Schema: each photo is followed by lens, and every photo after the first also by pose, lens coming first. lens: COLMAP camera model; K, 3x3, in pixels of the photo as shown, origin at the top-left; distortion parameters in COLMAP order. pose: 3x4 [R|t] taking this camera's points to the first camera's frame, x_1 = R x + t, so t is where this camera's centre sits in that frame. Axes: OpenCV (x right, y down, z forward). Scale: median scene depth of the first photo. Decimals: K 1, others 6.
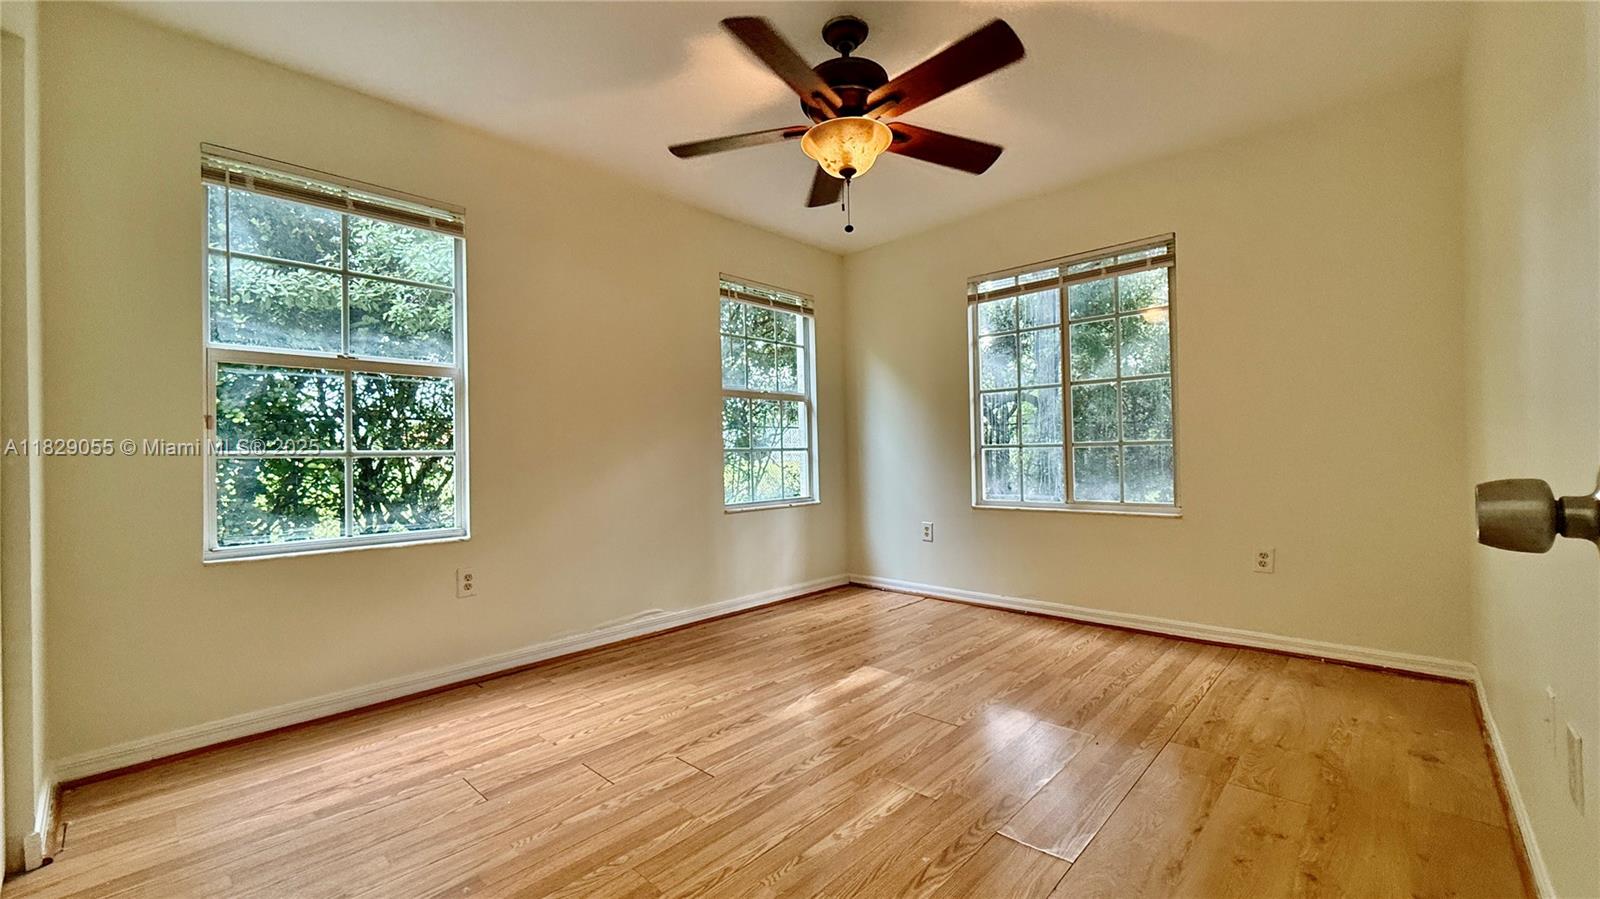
lens RADIAL K [[641.4, 0, 795.3], [0, 641.4, 452.1], [0, 0, 1]] dist [0.000466, 0.000242]
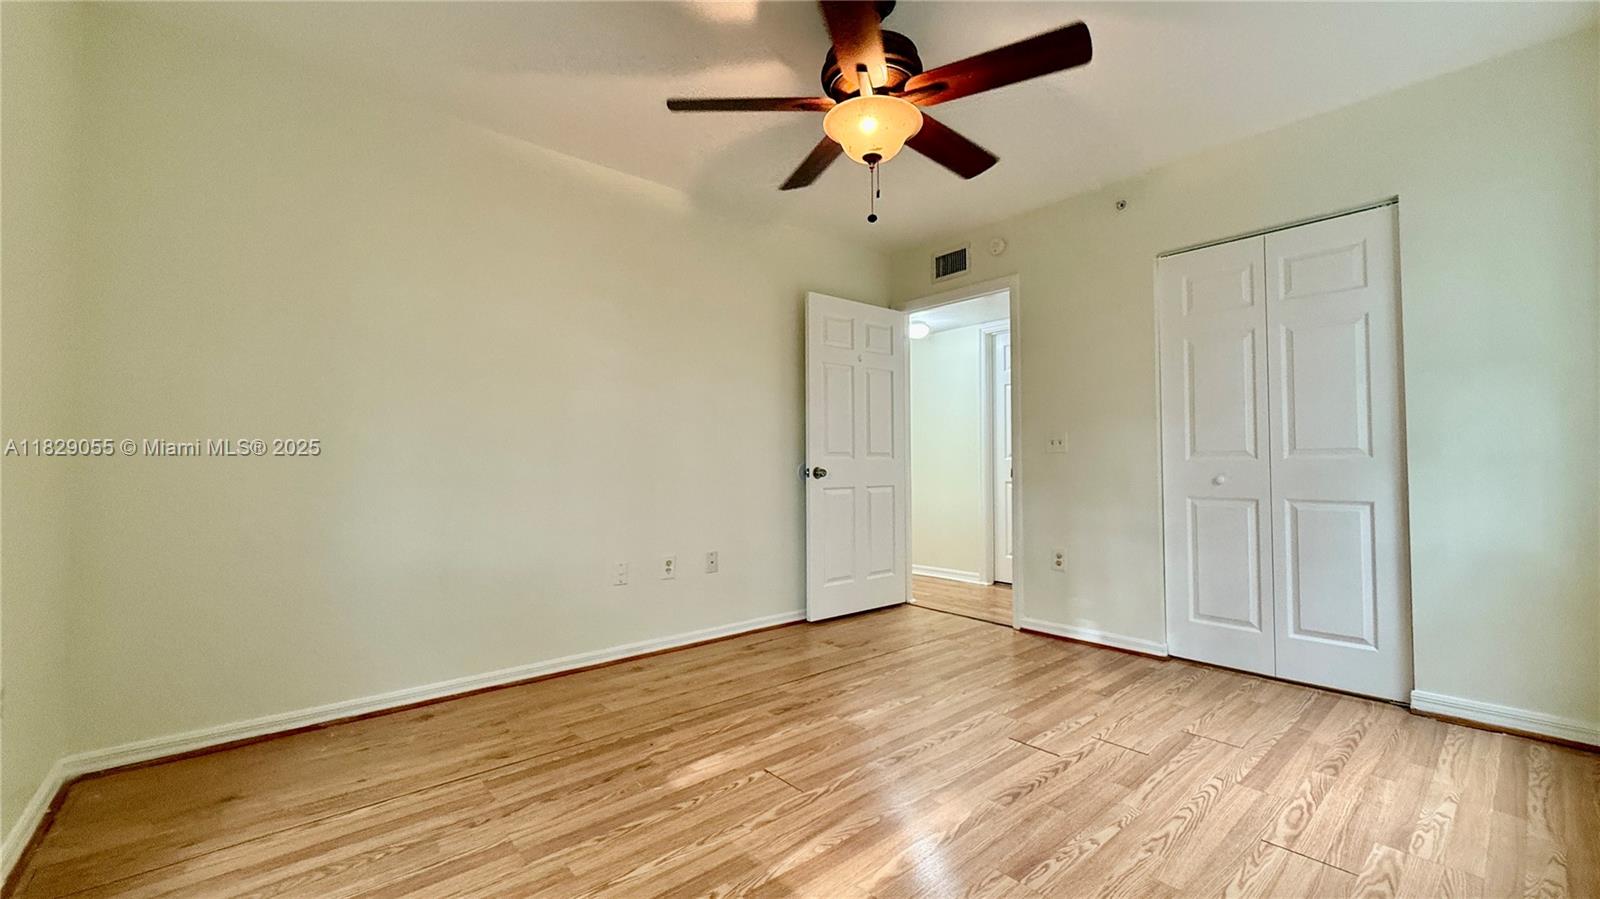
lens RADIAL K [[641.4, 0, 795.3], [0, 641.4, 452.1], [0, 0, 1]] dist [0.000466, 0.000242]
pose [[-0.994092, 0.026002, 0.105378, 0.102778], [0.023321, 0.999374, -0.026597, 0.006767], [-0.106003, -0.023982, -0.994077, 1.861099]]
